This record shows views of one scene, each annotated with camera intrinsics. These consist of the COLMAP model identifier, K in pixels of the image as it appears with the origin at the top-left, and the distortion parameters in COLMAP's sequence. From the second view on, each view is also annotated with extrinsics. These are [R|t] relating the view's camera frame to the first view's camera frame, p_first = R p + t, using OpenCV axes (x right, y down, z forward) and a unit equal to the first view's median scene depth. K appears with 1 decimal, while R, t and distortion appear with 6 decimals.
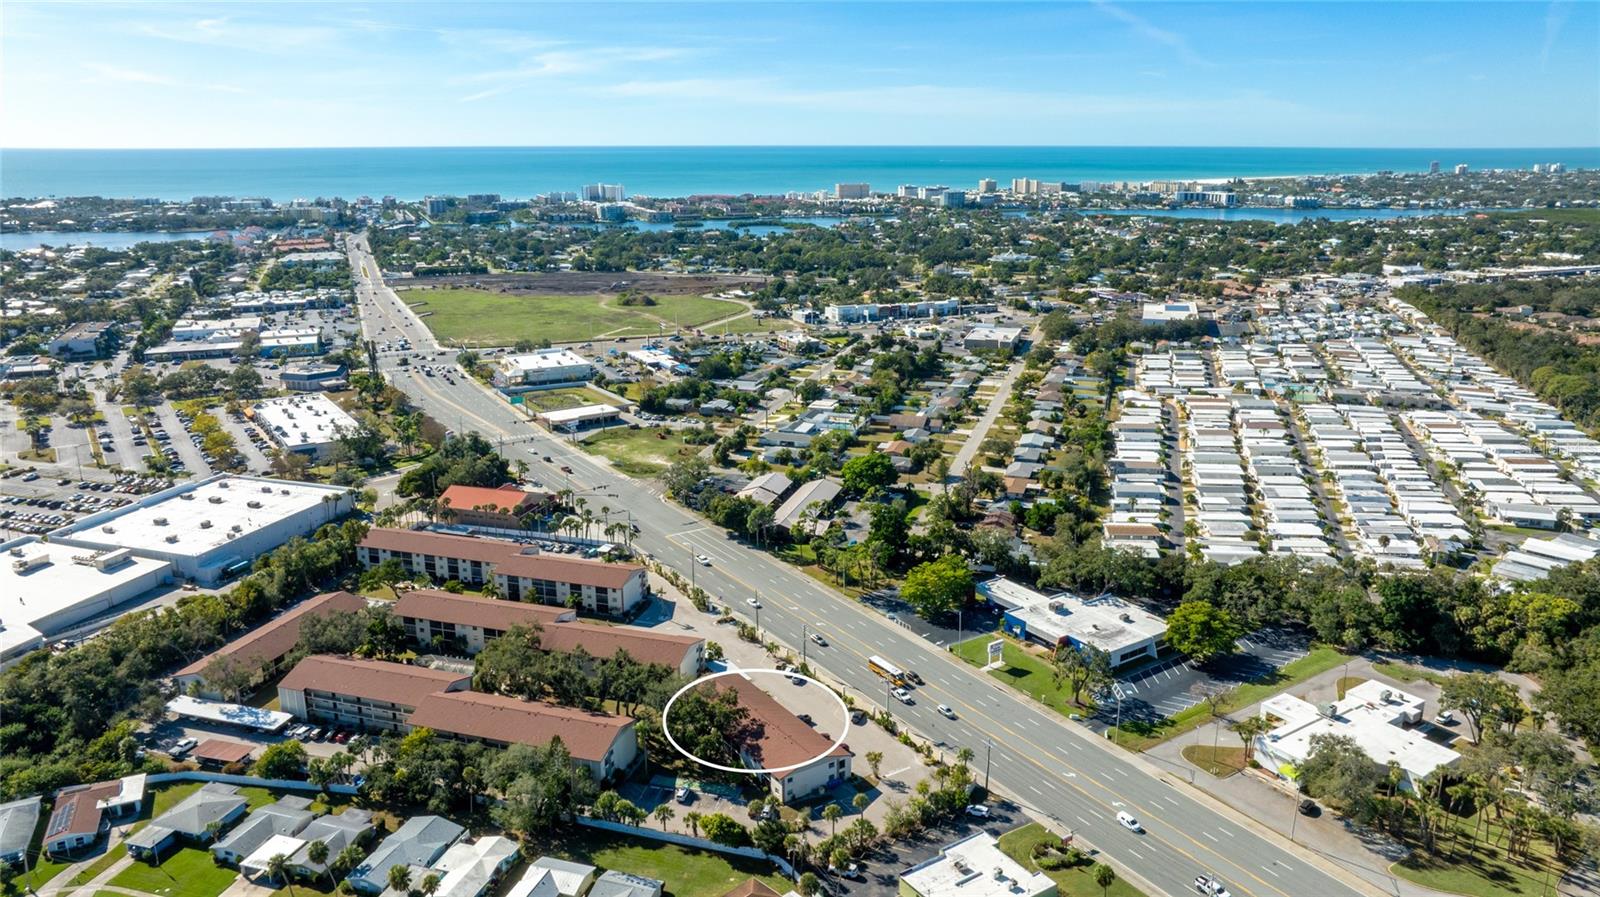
lens RADIAL K [[1127.5, 0, 802.4], [0, 1127.5, 445.6], [0, 0, 1]] dist [-0.035447, 0.036000]
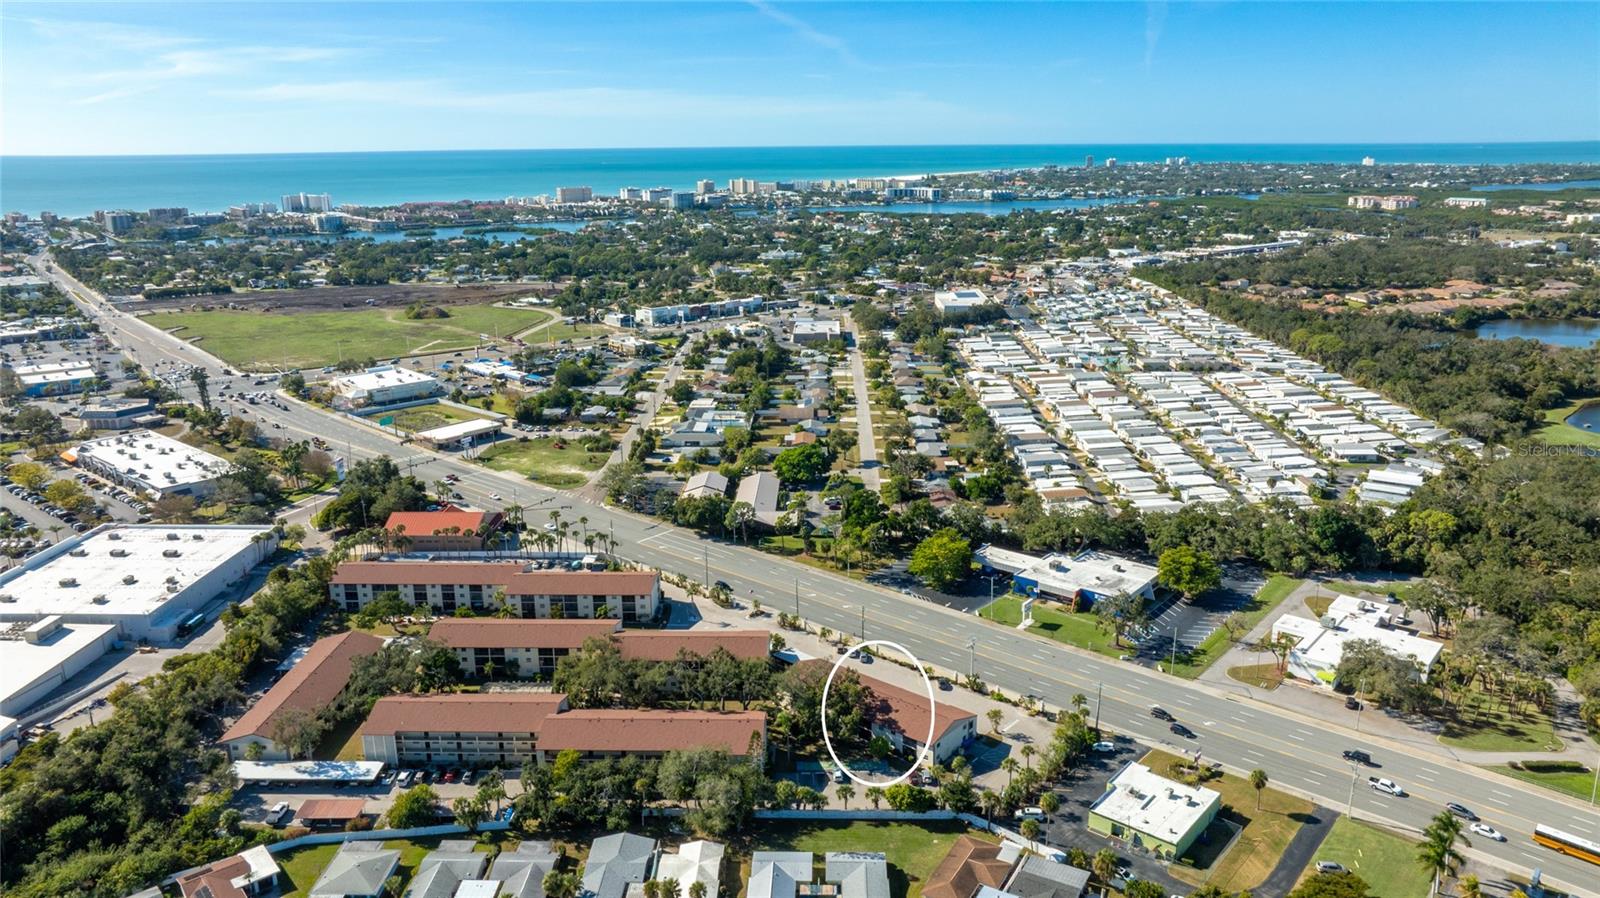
lens RADIAL K [[1127.5, 0, 802.3], [0, 1127.5, 448.3], [0, 0, 1]] dist [-0.035447, 0.036000]
pose [[0.962952, -0.079380, 0.257726, -0.217375], [0.079299, 0.996793, 0.010726, -0.000722], [-0.257751, 0.010108, 0.966158, 0.006780]]
